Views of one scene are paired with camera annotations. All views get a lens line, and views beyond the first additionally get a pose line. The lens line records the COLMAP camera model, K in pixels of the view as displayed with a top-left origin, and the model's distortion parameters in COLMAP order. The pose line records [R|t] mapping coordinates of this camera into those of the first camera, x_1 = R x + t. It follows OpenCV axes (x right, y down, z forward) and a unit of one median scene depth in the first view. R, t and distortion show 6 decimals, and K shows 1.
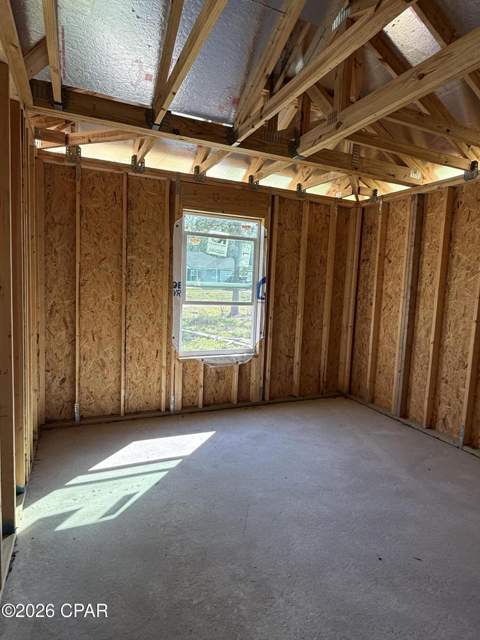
lens RADIAL K [[372.6, 0, 240.0], [0, 372.6, 320.0], [0, 0, 1]] dist [-0.000074, 0.000404]
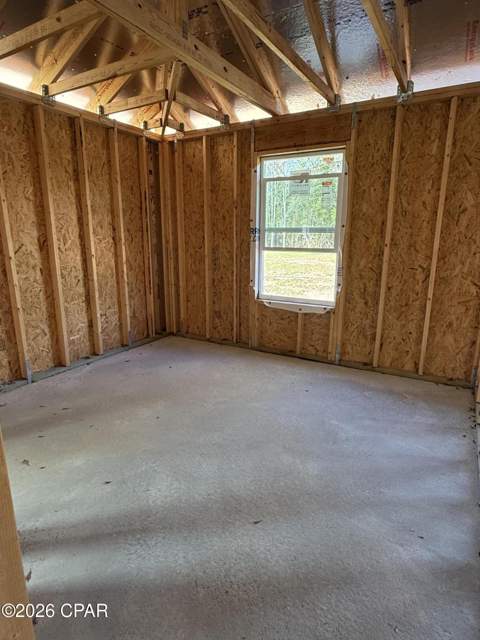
lens RADIAL K [[369.6, 0, 235.1], [0, 369.6, 319.5], [0, 0, 1]] dist [0.000537, -0.000005]
pose [[0.574680, 0.154768, -0.803610, 0.683729], [-0.052890, 0.986926, 0.152251, -0.002389], [0.816667, -0.044993, 0.575352, 0.320486]]
